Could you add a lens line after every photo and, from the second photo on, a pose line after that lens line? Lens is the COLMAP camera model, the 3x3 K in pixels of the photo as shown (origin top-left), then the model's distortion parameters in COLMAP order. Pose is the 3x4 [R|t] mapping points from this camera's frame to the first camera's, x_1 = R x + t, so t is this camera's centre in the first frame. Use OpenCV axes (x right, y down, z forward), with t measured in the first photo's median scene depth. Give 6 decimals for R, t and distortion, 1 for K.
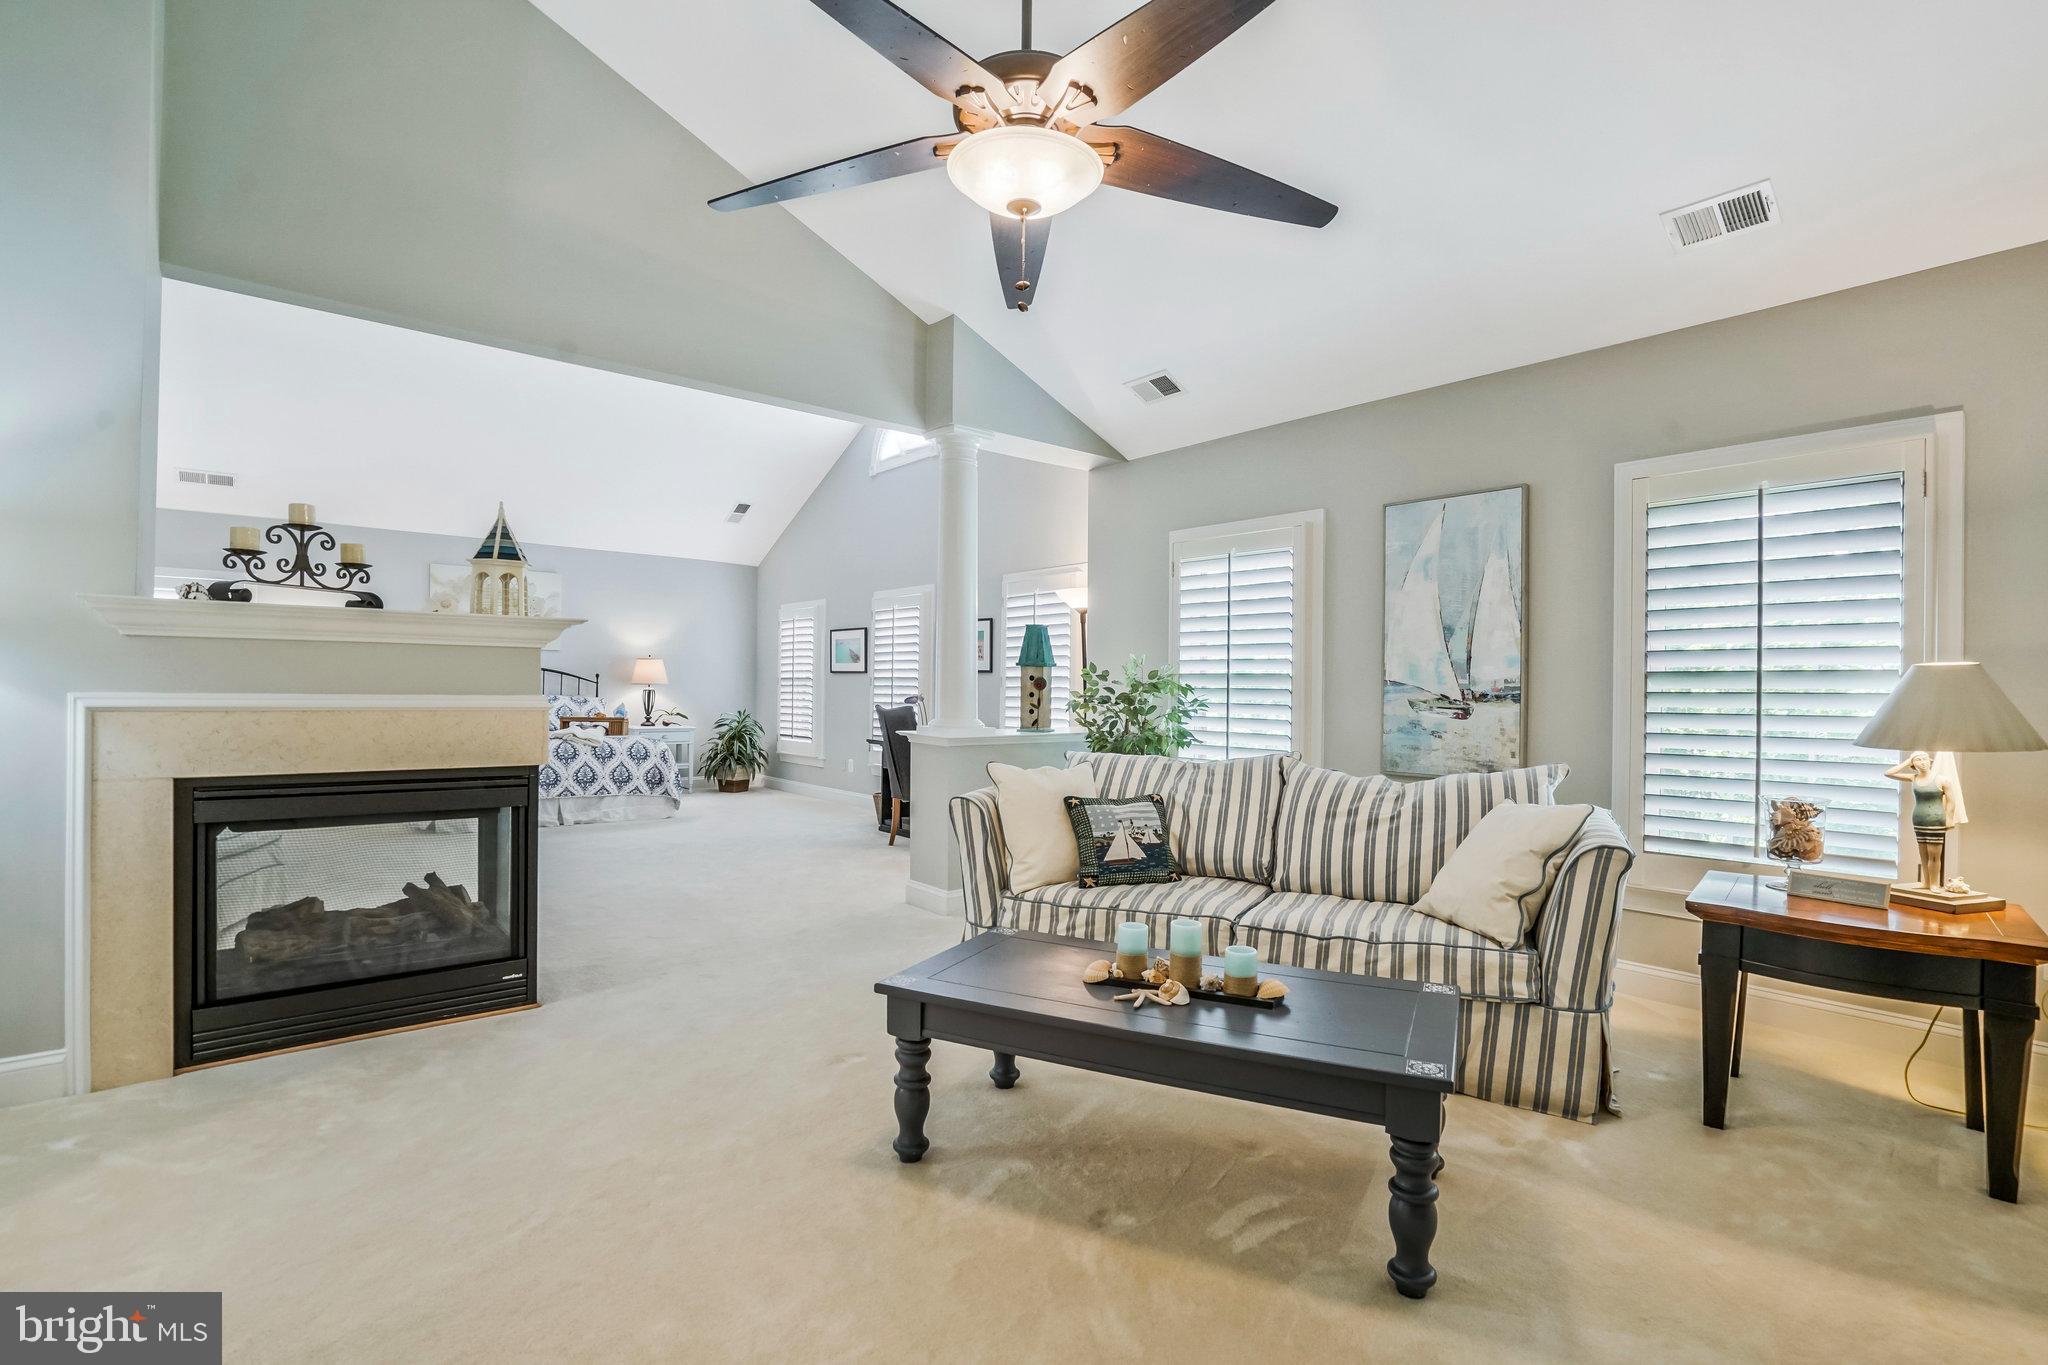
lens RADIAL K [[959.1, 0, 1015.4], [0, 959.1, 685.4], [0, 0, 1]] dist [-0.053117, 0.021905]
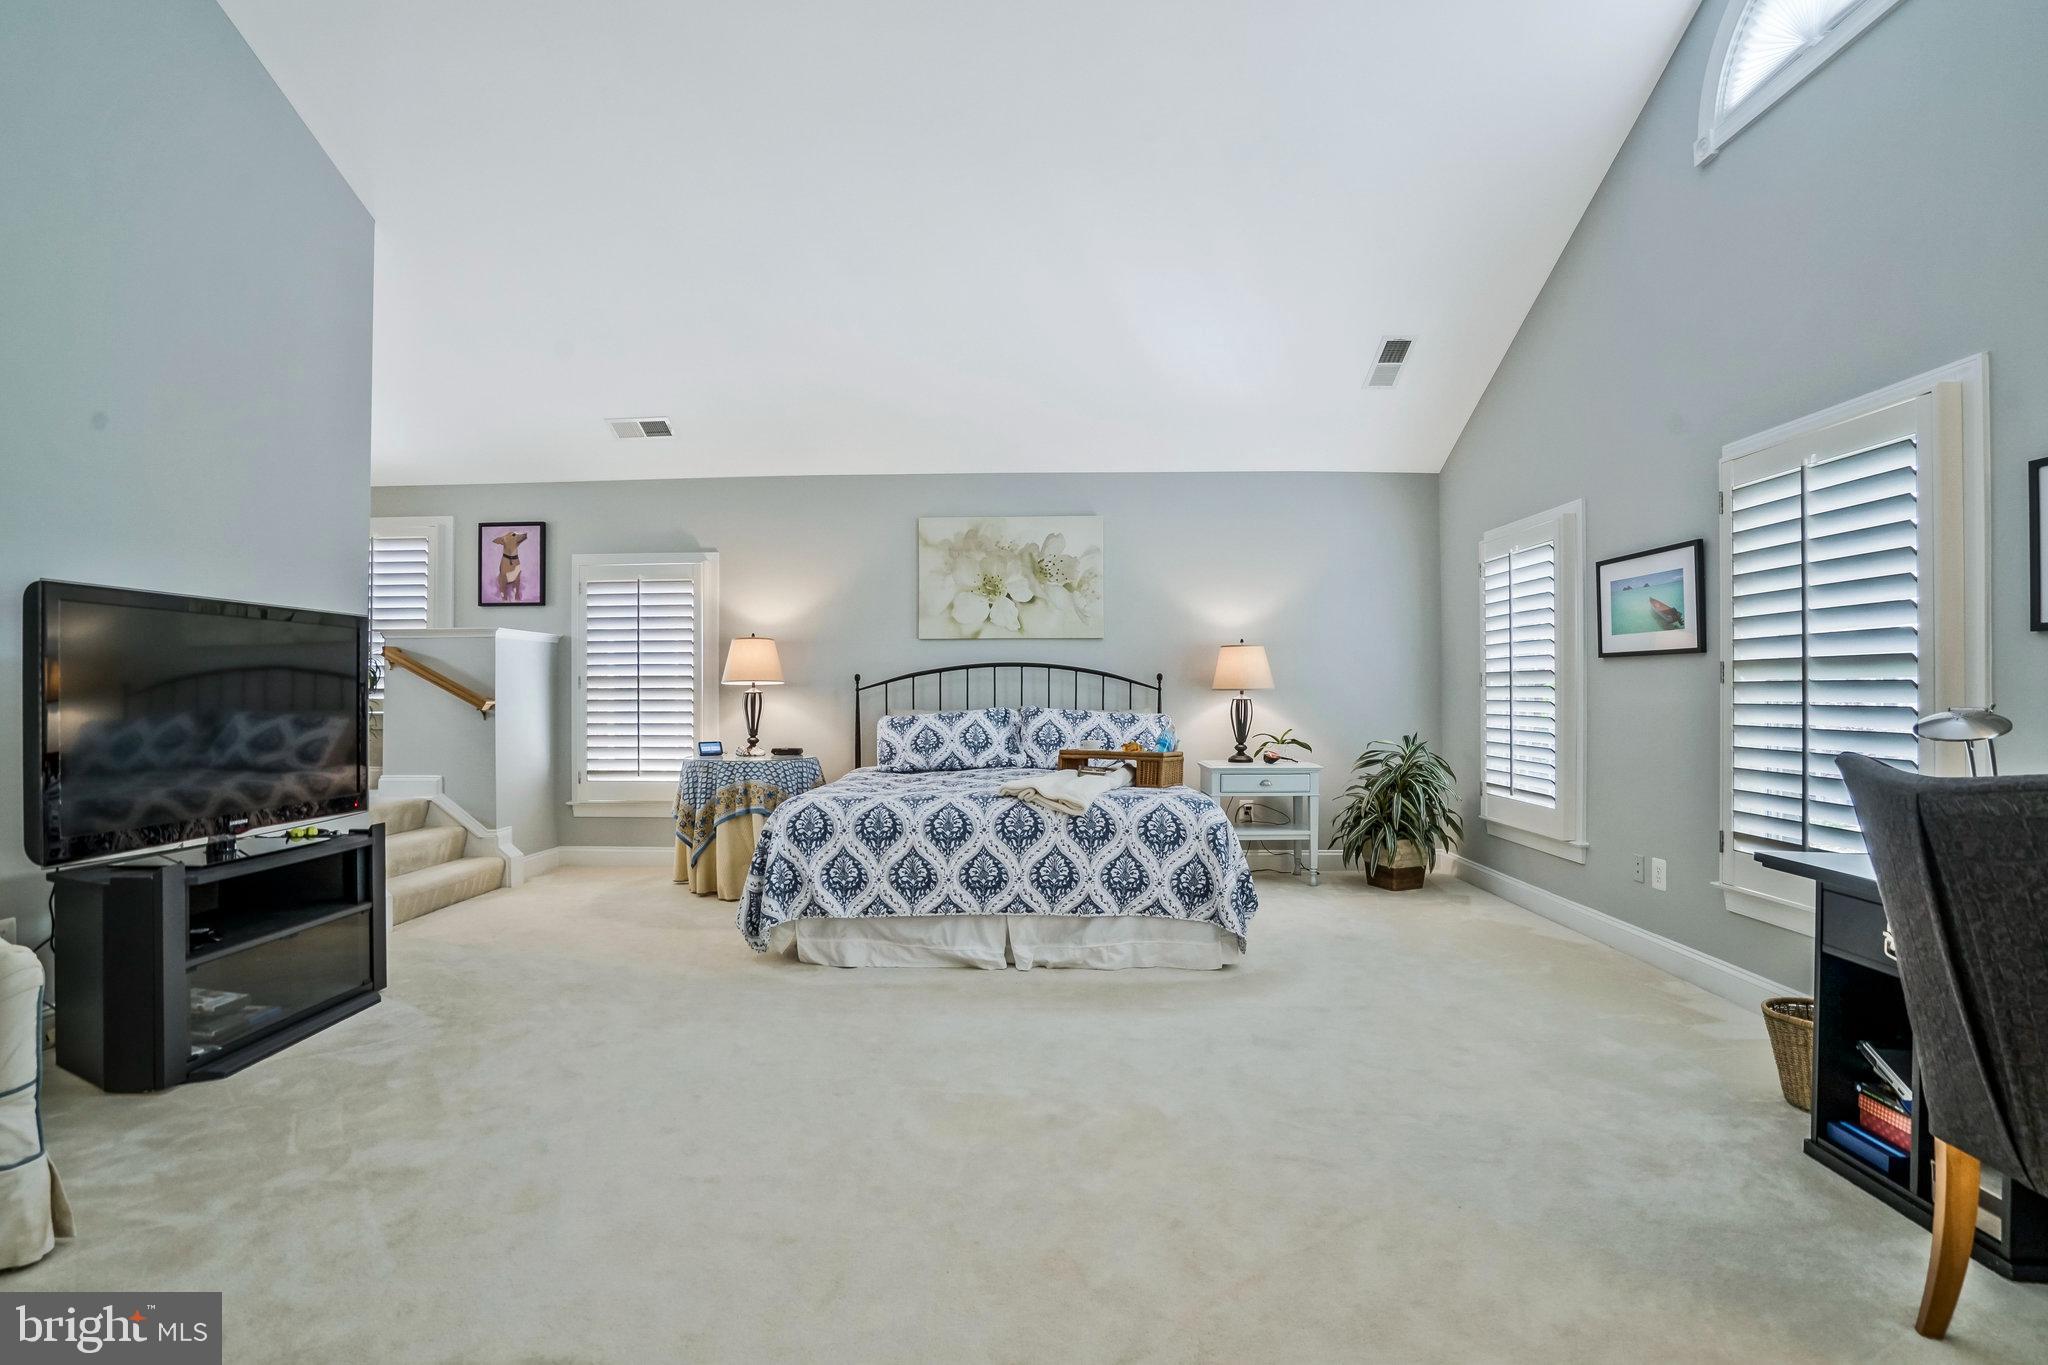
lens RADIAL K [[959.1, 0, 1015.4], [0, 959.1, 685.4], [0, 0, 1]] dist [-0.053117, 0.021905]
pose [[0.748555, -0.020033, -0.662770, -0.106340], [0.015598, 0.999799, -0.012604, 0.001228], [0.662889, -0.000903, 0.748717, 0.493113]]
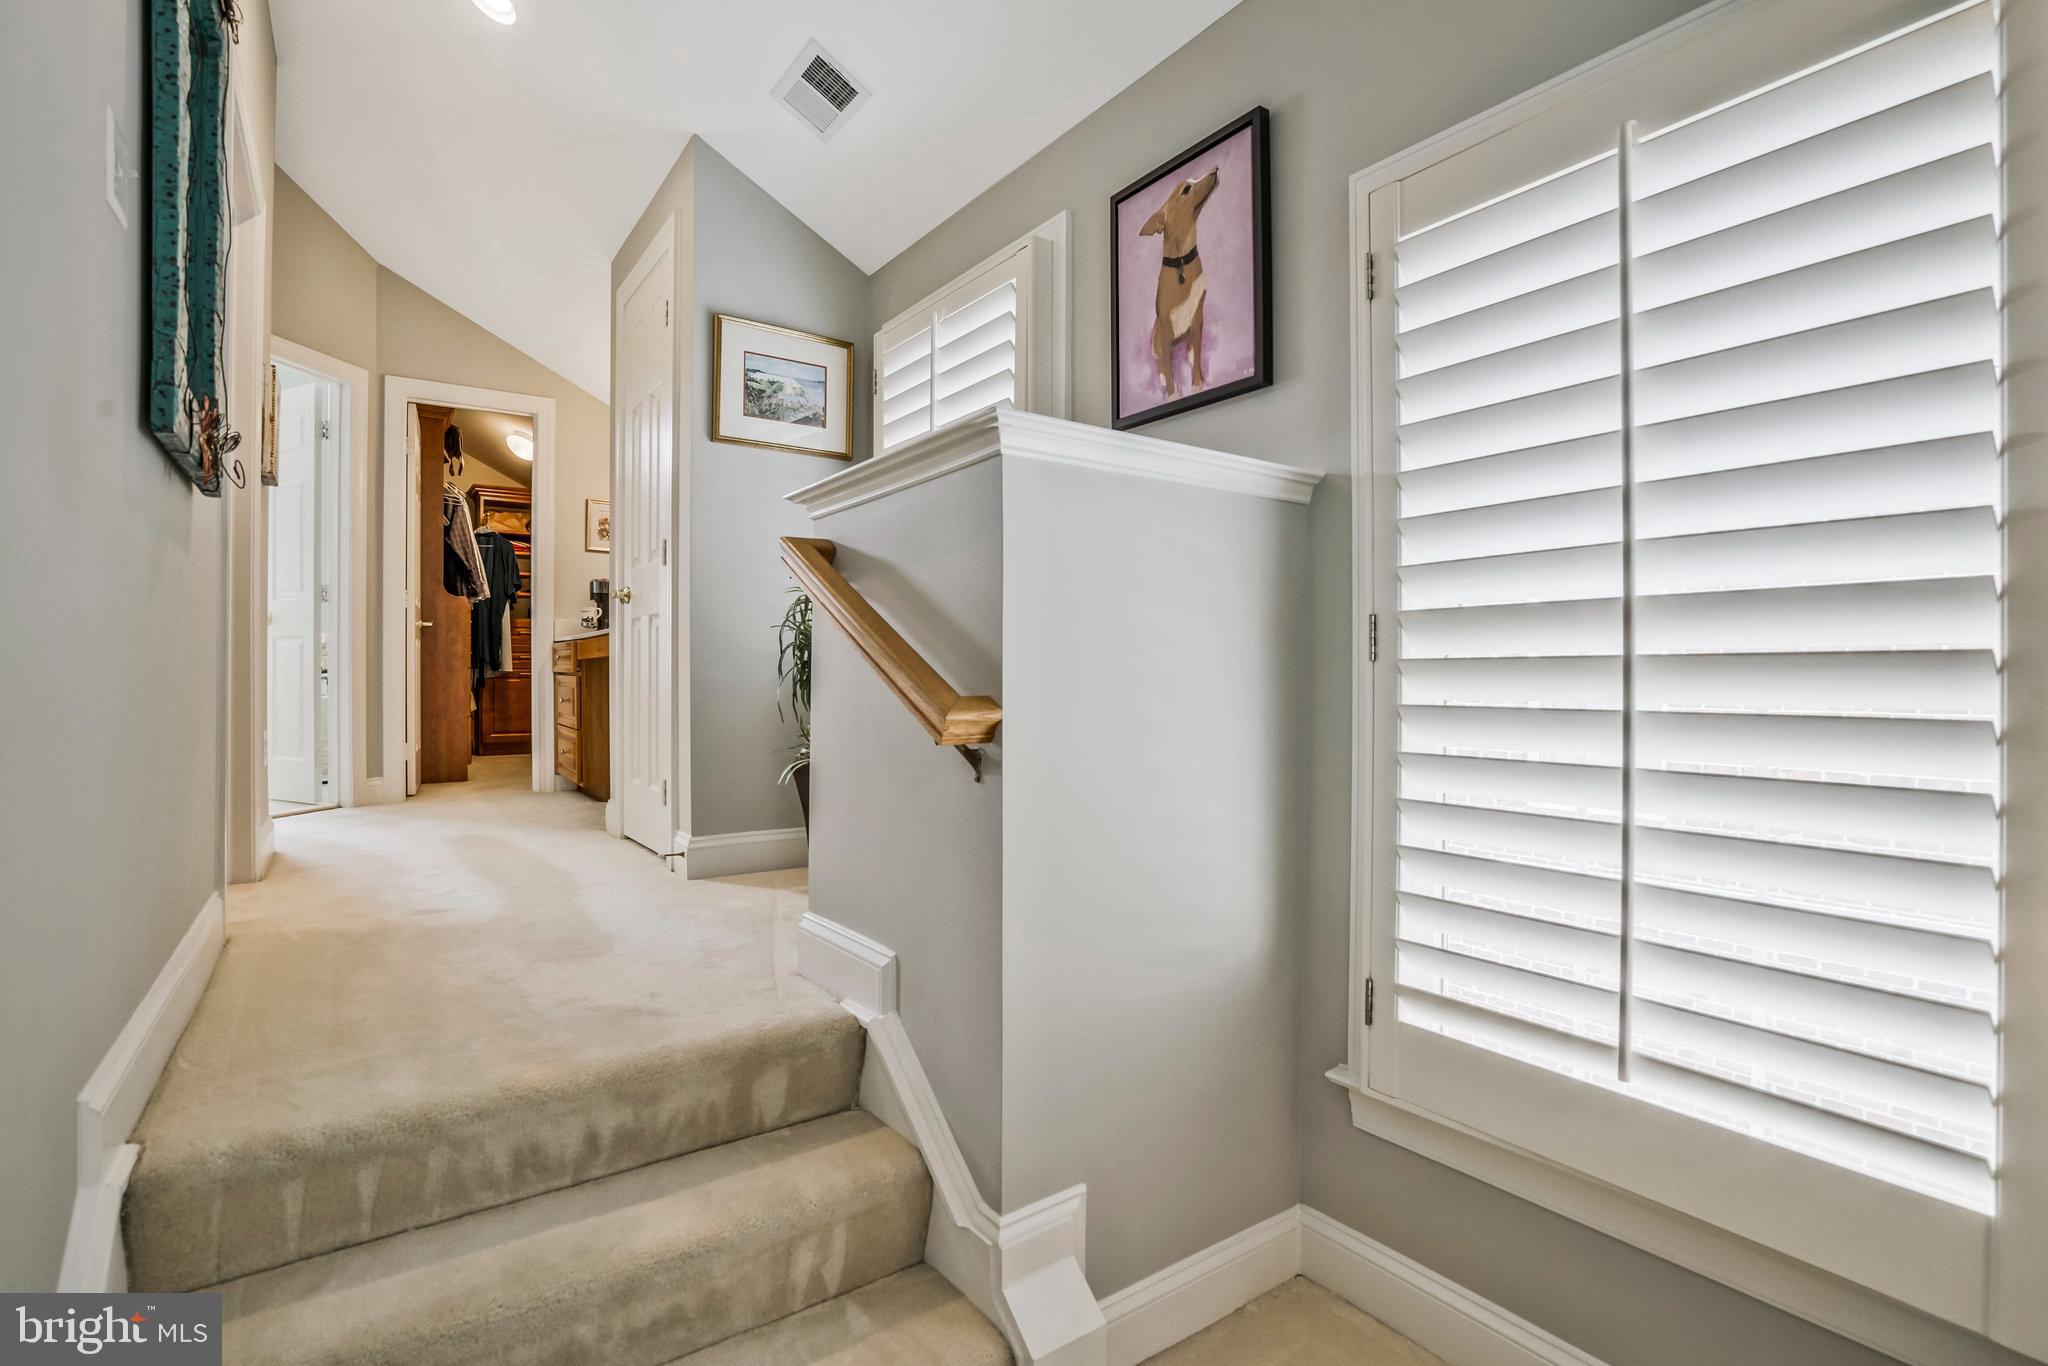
lens RADIAL K [[939.6, 0, 1019.4], [0, 939.6, 678.9], [0, 0, 1]] dist [-0.062574, 0.032119]
pose [[-0.072472, -0.014471, -0.997265, -0.578793], [0.002754, 0.999888, -0.014709, -0.003462], [0.997367, -0.003813, -0.072424, 0.725097]]
